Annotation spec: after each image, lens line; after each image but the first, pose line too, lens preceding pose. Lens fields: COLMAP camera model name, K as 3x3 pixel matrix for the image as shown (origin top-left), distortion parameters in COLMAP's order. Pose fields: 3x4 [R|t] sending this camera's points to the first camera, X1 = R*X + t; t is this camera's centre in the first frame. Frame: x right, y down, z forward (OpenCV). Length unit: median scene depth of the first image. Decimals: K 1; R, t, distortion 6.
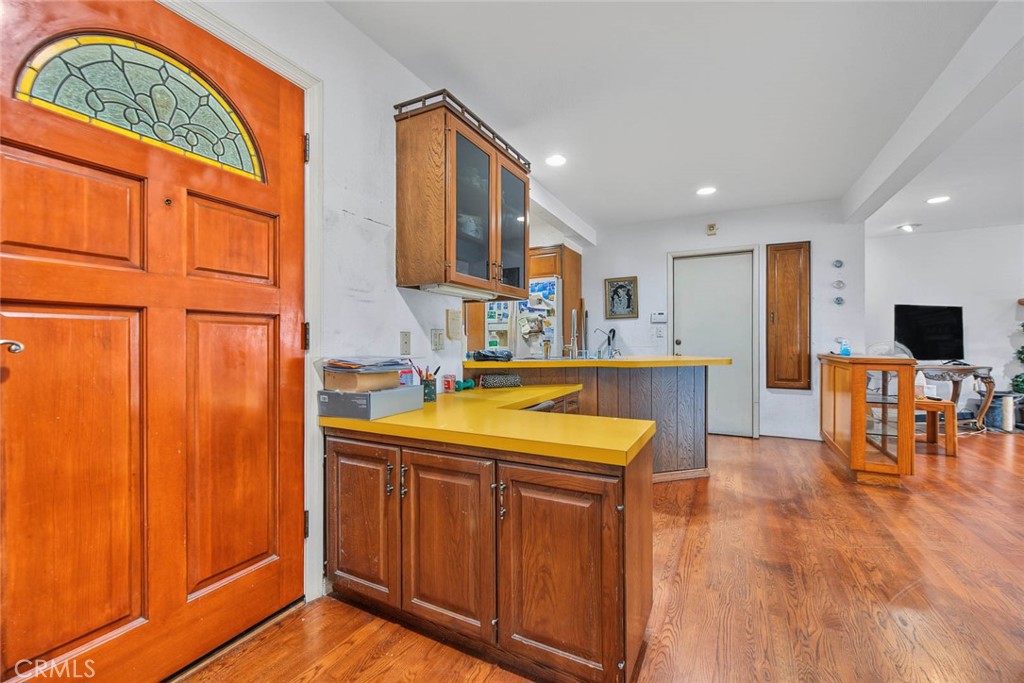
lens RADIAL K [[426.7, 0, 505.3], [0, 426.7, 342.6], [0, 0, 1]] dist [0.000689, -0.000015]
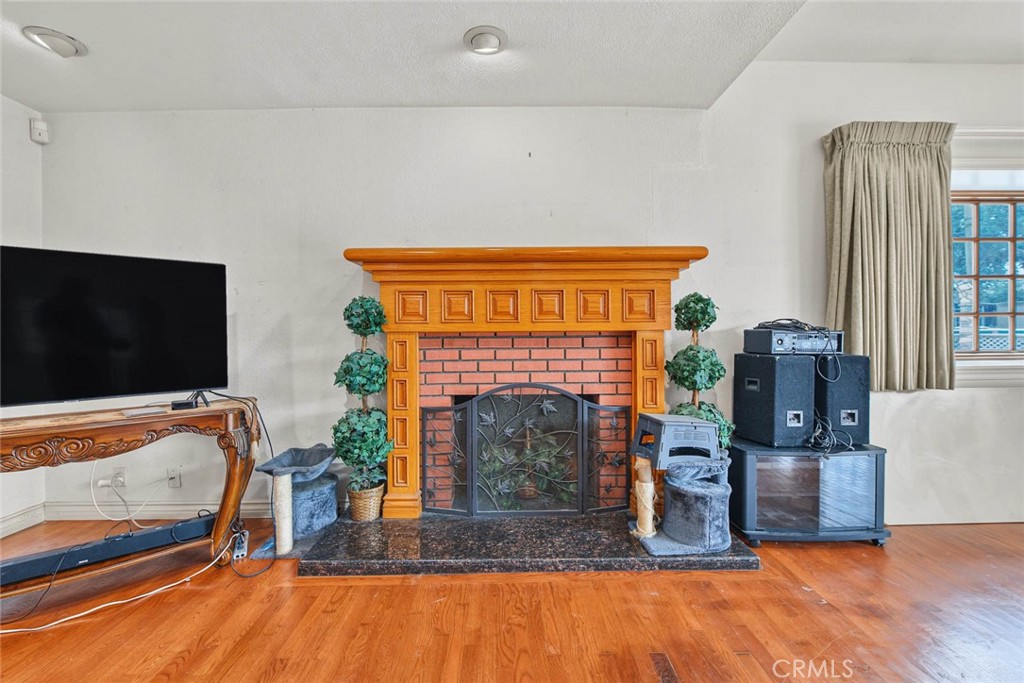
lens RADIAL K [[416.8, 0, 512.4], [0, 416.8, 332.9], [0, 0, 1]] dist [-0.001106, -0.000242]
pose [[0.880875, -0.010750, 0.473227, 1.187670], [0.009153, 0.999942, 0.005677, -0.016379], [-0.473260, -0.000670, 0.880922, 0.519082]]
